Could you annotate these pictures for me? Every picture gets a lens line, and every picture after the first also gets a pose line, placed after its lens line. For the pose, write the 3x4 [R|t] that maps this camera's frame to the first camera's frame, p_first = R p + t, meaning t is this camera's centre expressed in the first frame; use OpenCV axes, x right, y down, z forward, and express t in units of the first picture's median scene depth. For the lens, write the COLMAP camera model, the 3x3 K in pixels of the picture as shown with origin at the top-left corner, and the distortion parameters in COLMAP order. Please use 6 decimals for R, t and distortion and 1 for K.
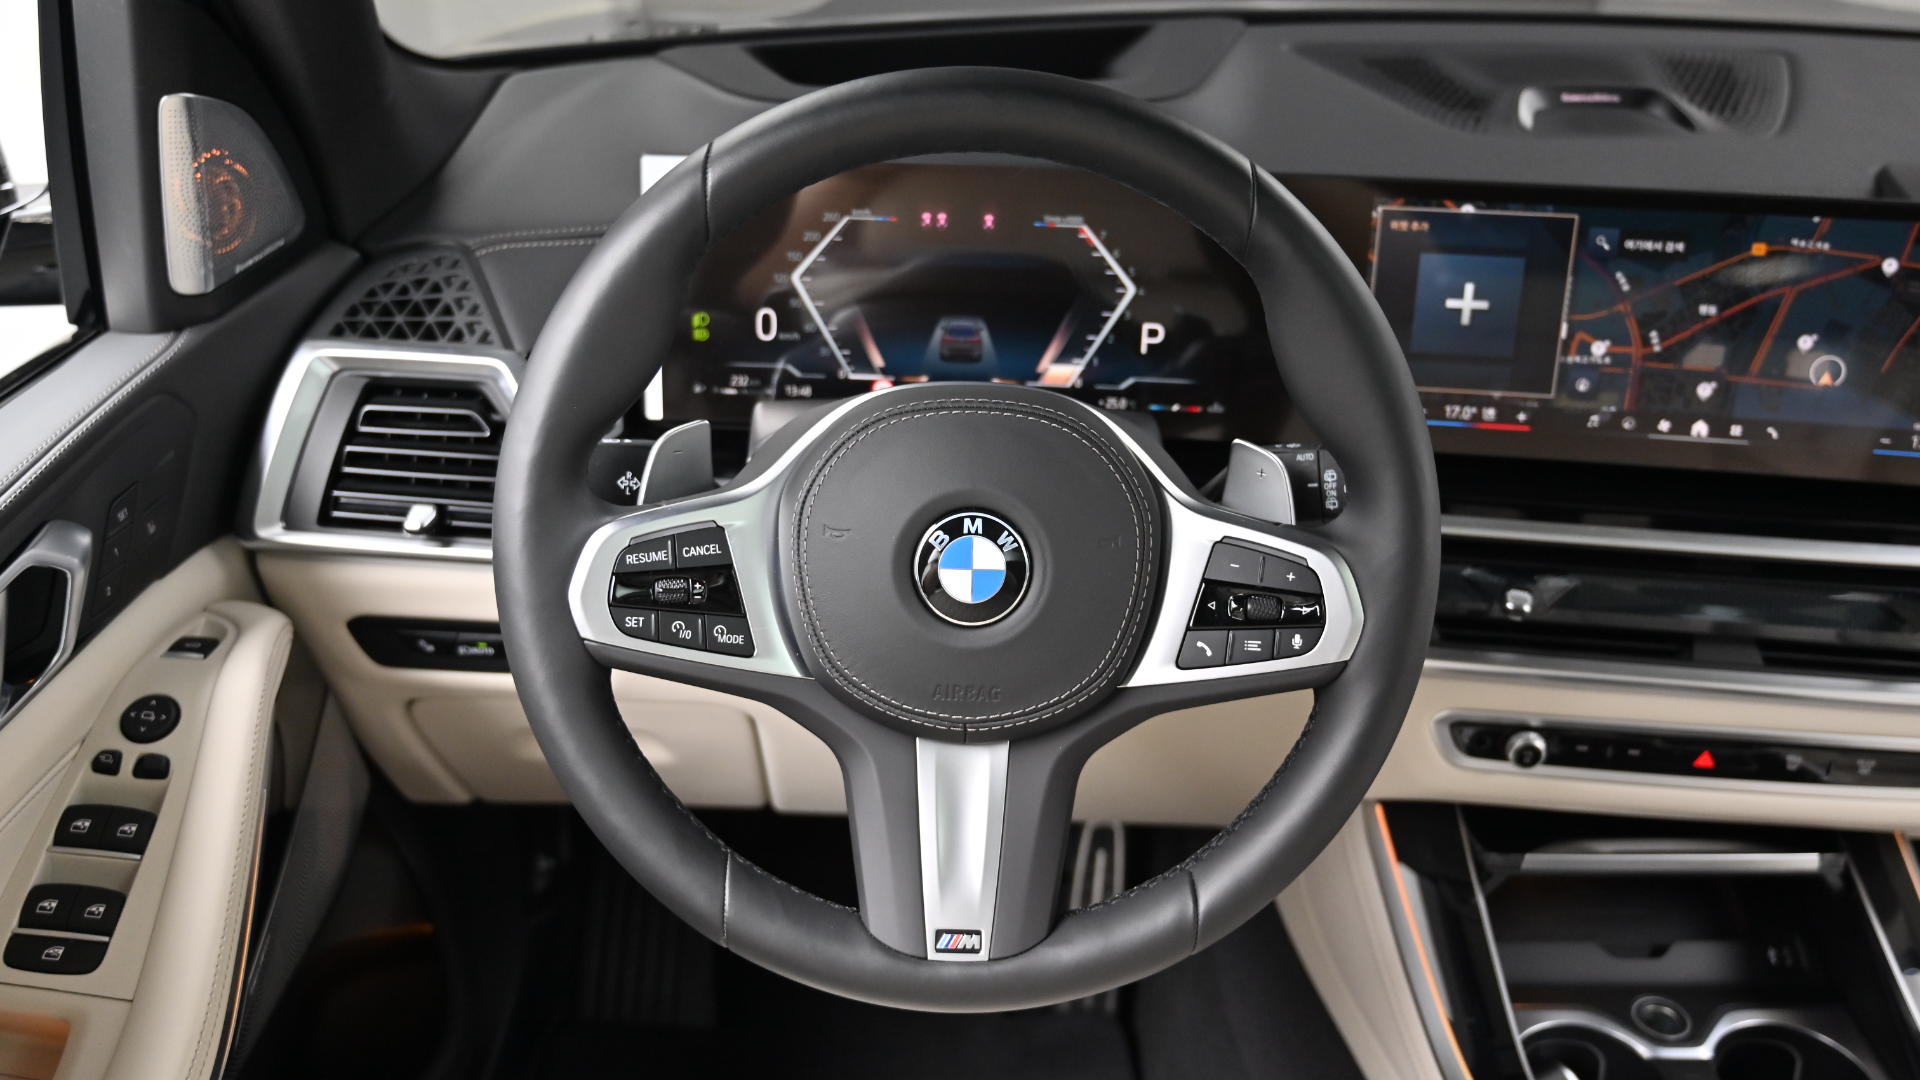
lens RADIAL K [[1702.7, 0, 960.0], [0, 1702.7, 540.0], [0, 0, 1]] dist [-0.007216, 0.015918]
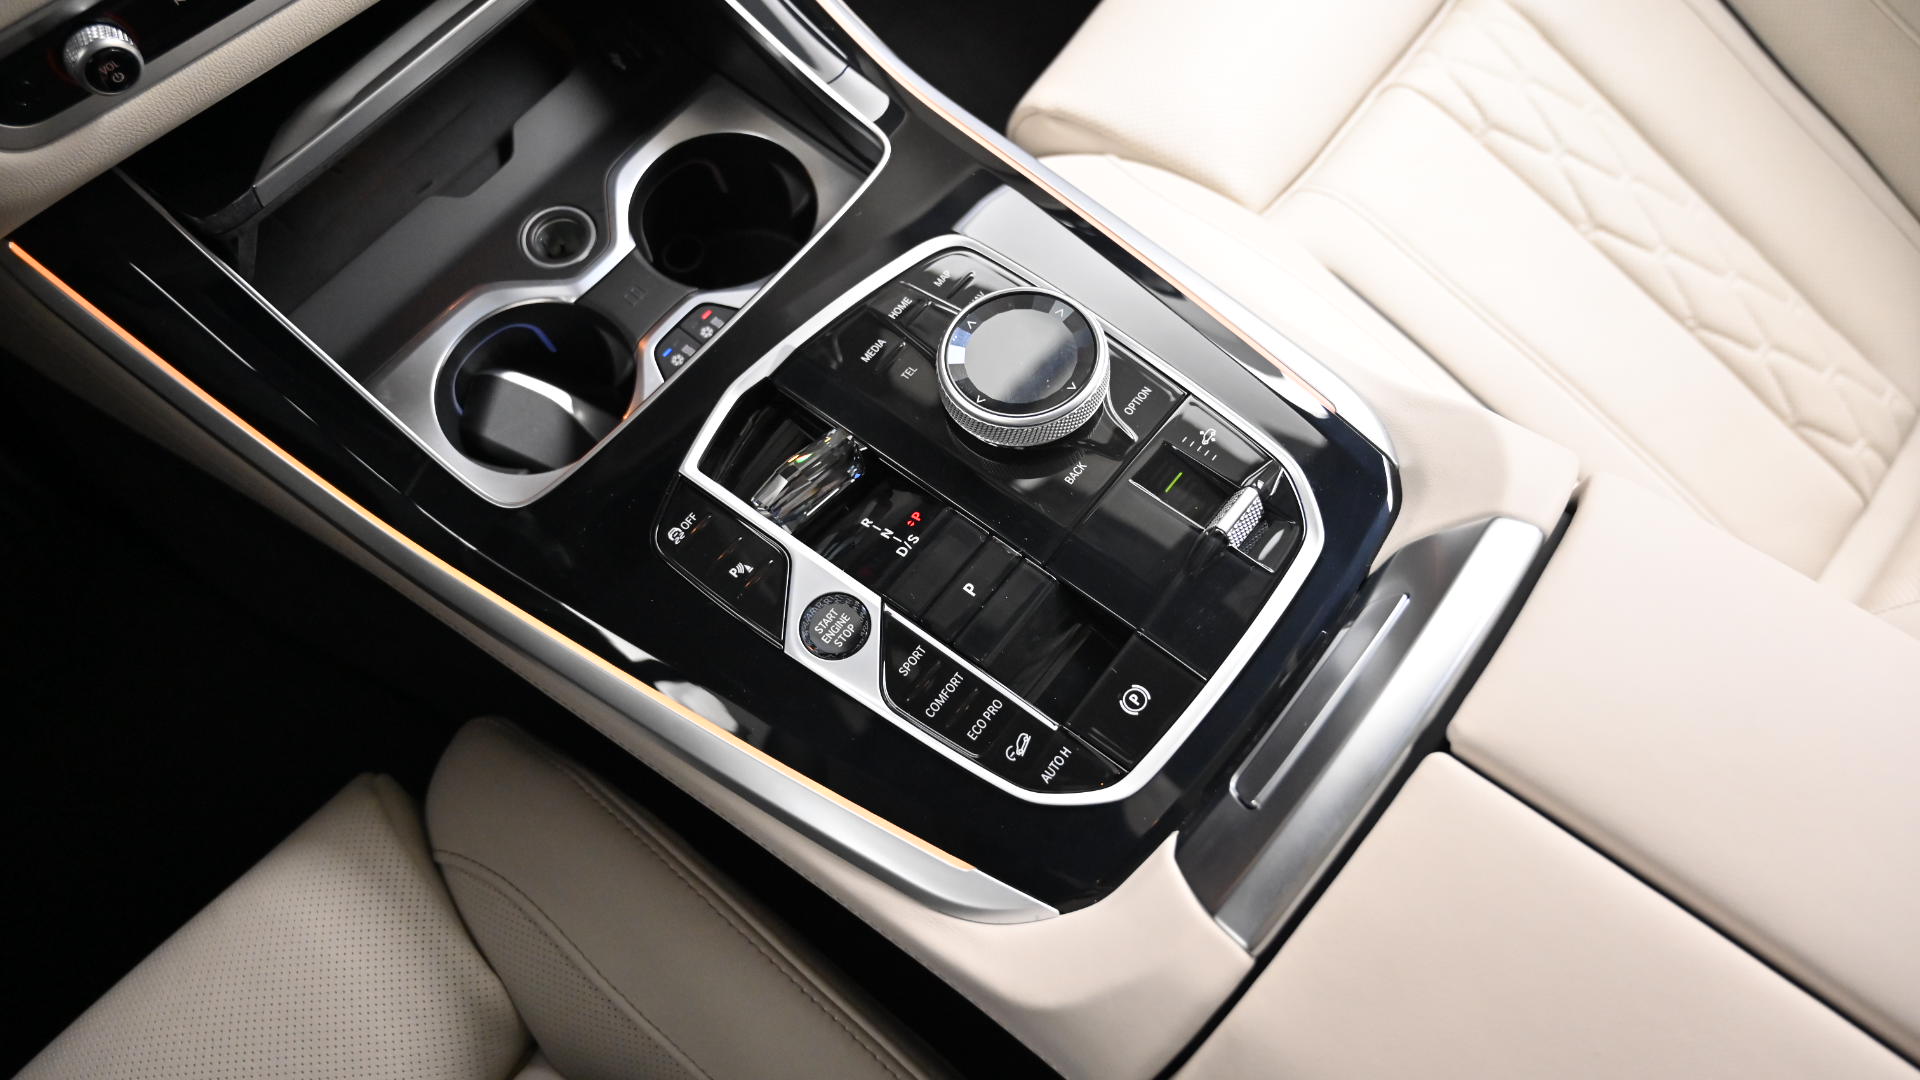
lens RADIAL K [[1340.1, 0, 960.0], [0, 1340.1, 540.0], [0, 0, 1]] dist [-0.002331, -0.000980]
pose [[0.654861, -0.703536, 0.276032, 0.289110], [0.381264, 0.622901, 0.683104, 0.026764], [-0.652529, -0.342098, 0.676147, 0.463361]]
